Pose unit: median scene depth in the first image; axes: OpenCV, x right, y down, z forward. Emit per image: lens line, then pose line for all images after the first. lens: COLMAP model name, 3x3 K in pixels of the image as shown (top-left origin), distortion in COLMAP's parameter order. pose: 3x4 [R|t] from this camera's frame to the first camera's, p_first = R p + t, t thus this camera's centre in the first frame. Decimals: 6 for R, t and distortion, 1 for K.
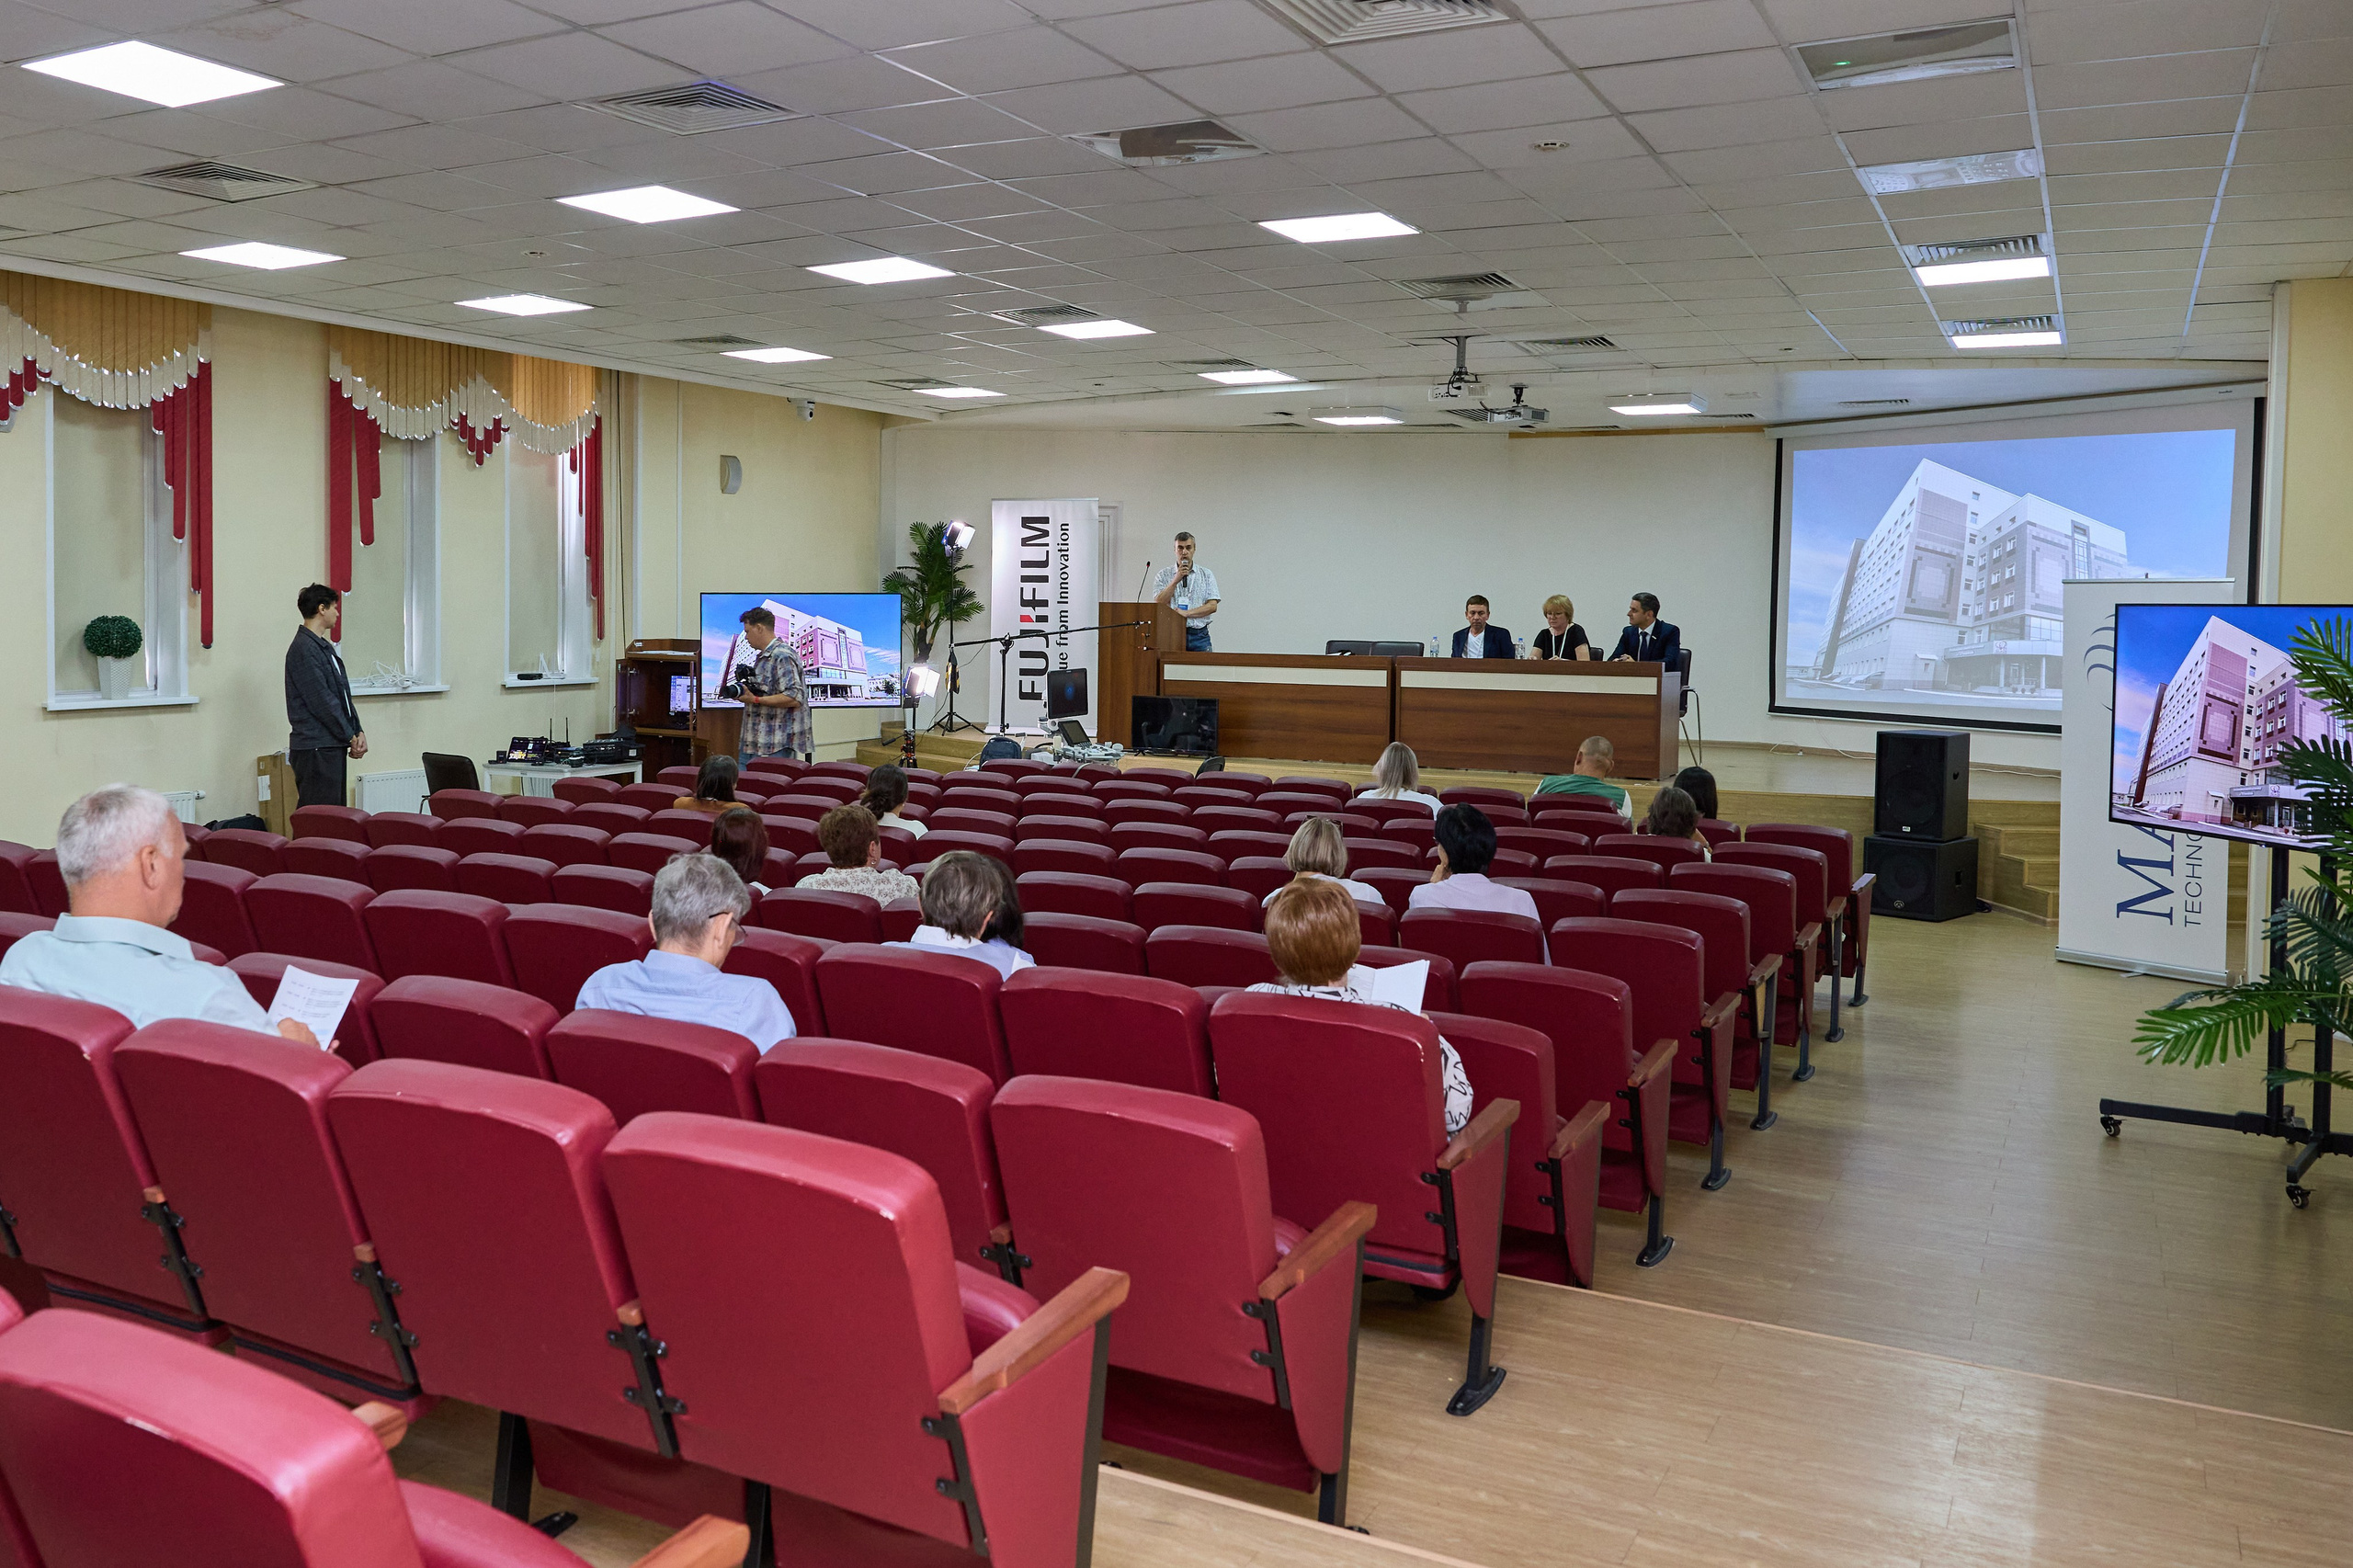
lens RADIAL K [[1912.7, 0, 1017.8], [0, 1912.7, 694.1], [0, 0, 1]] dist [0.007079, 0.005320]
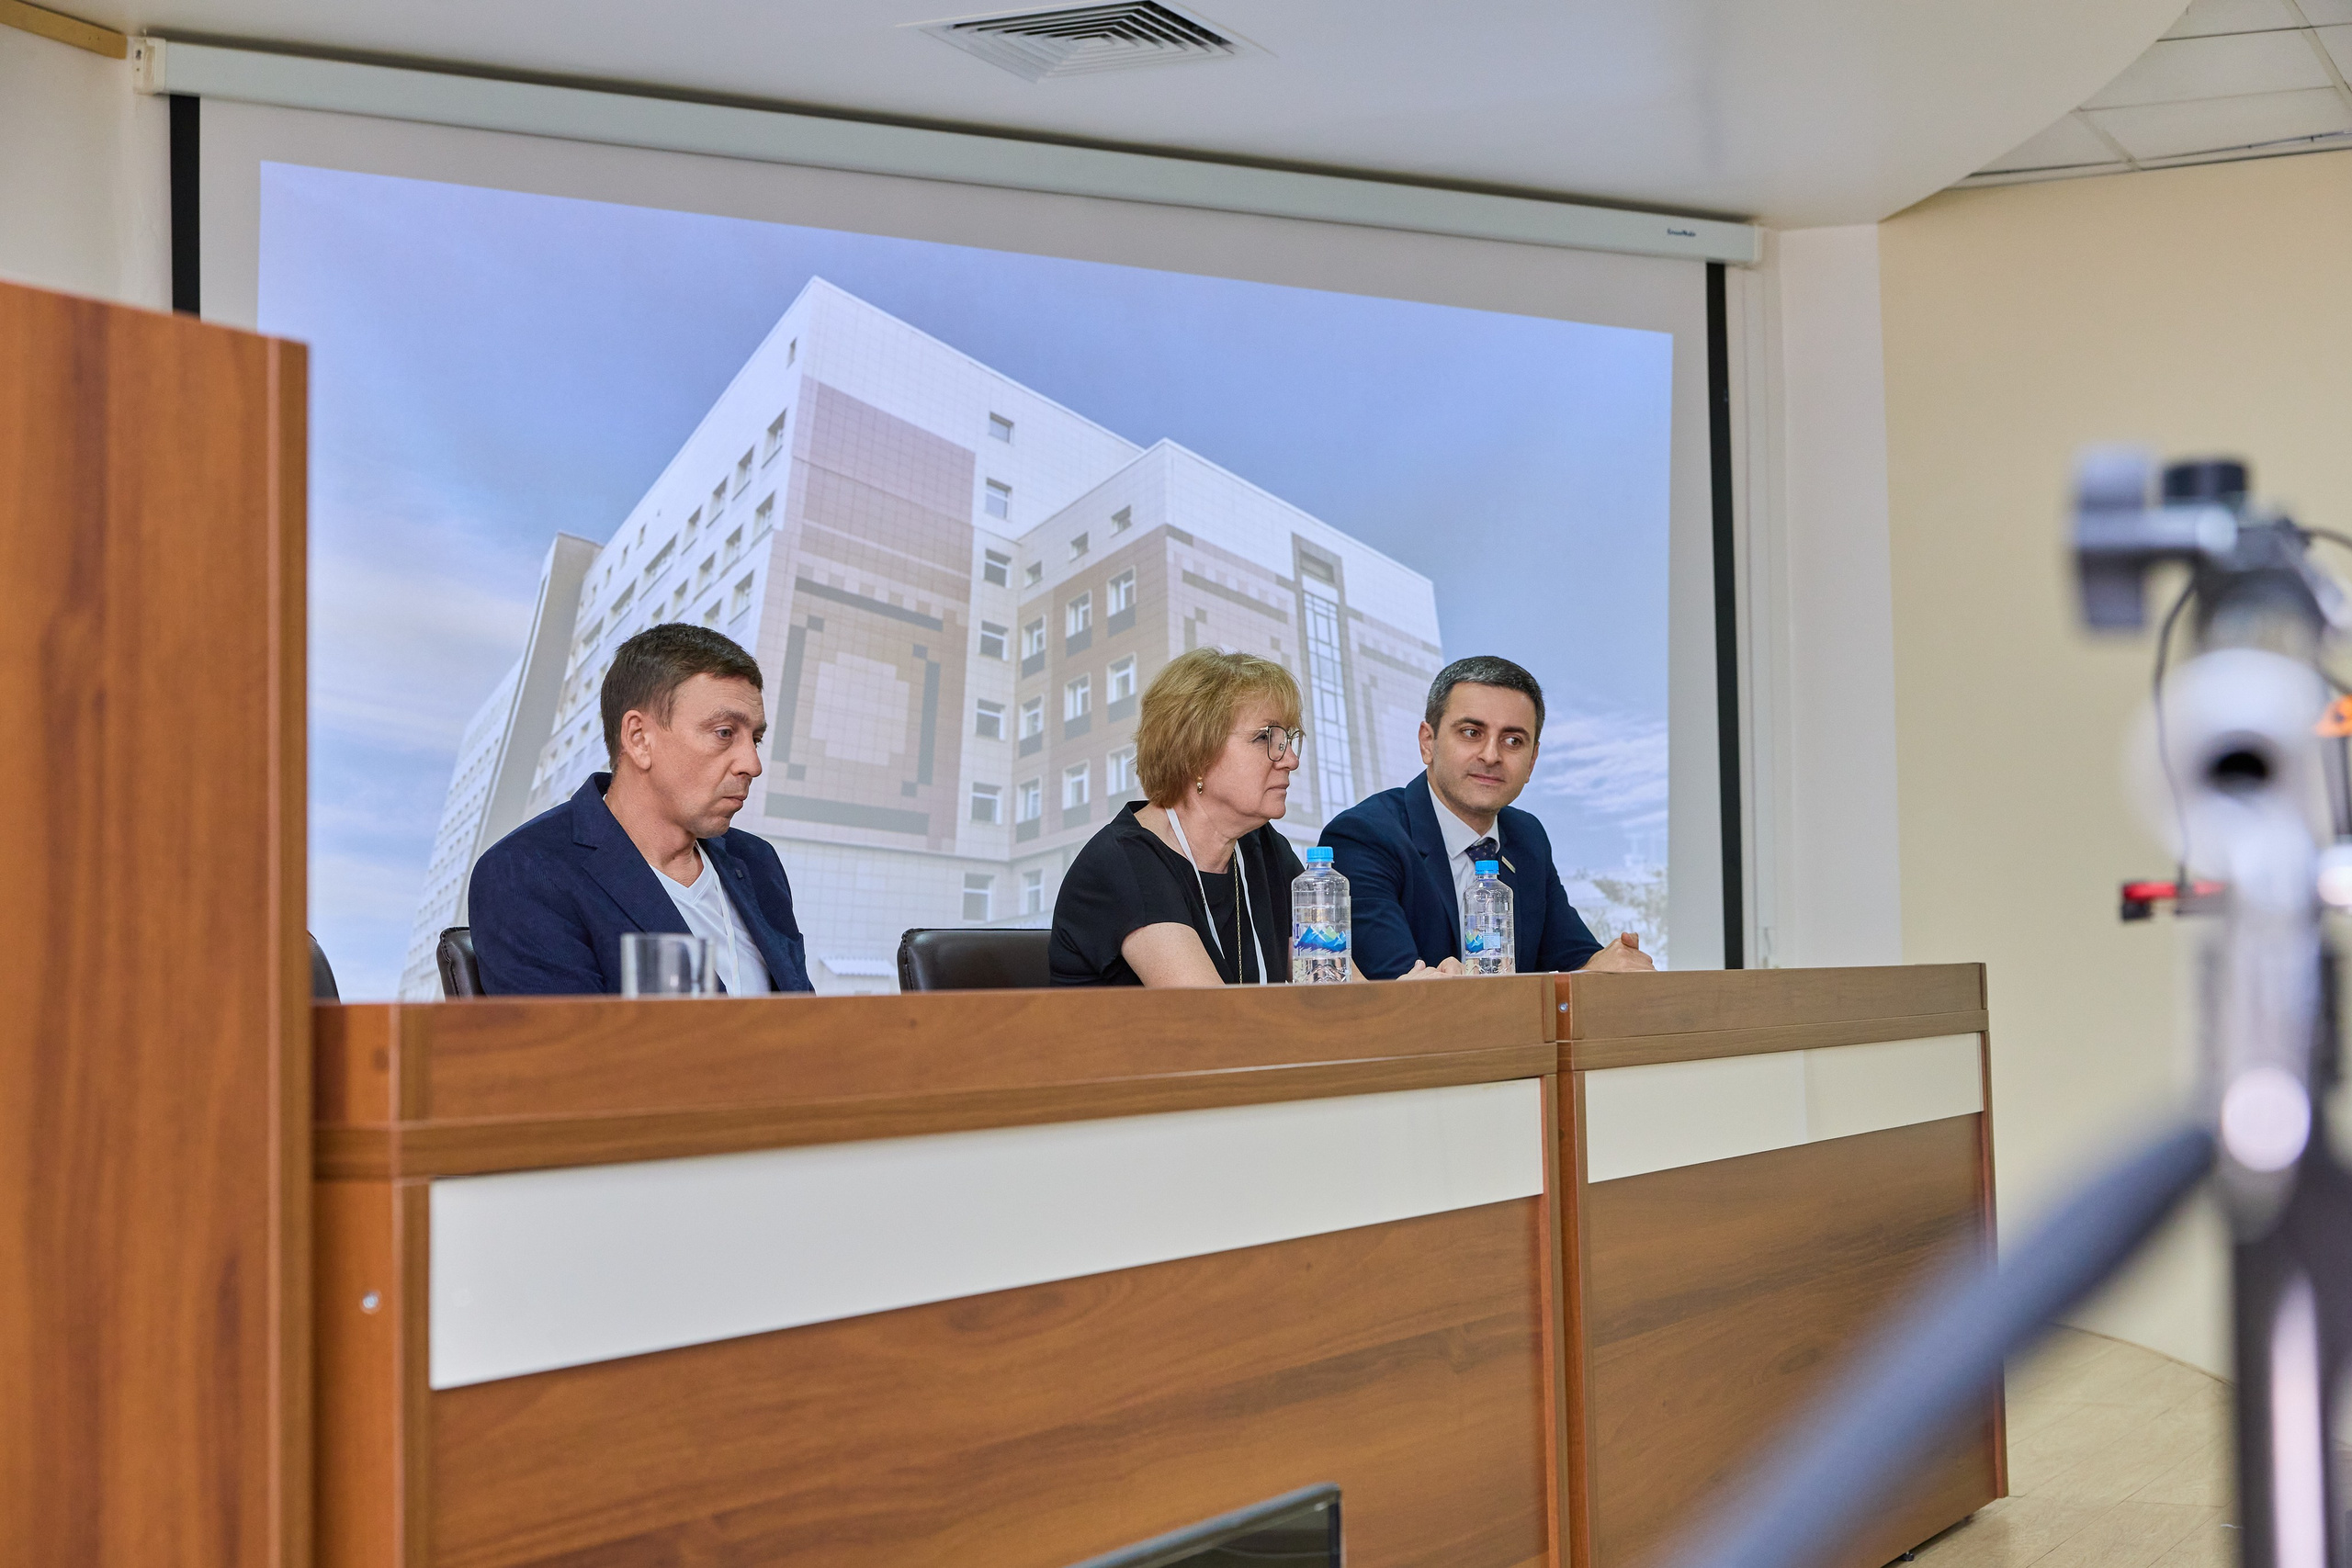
lens RADIAL K [[3618.0, 0, 1172.6], [0, 3618.0, 789.0], [0, 0, 1]] dist [0.001819, 0.000000]
pose [[-0.044140, 0.039173, 0.998257, -0.068996], [0.062624, 0.997374, -0.036369, -0.025671], [-0.997061, 0.060909, -0.046477, 1.053433]]
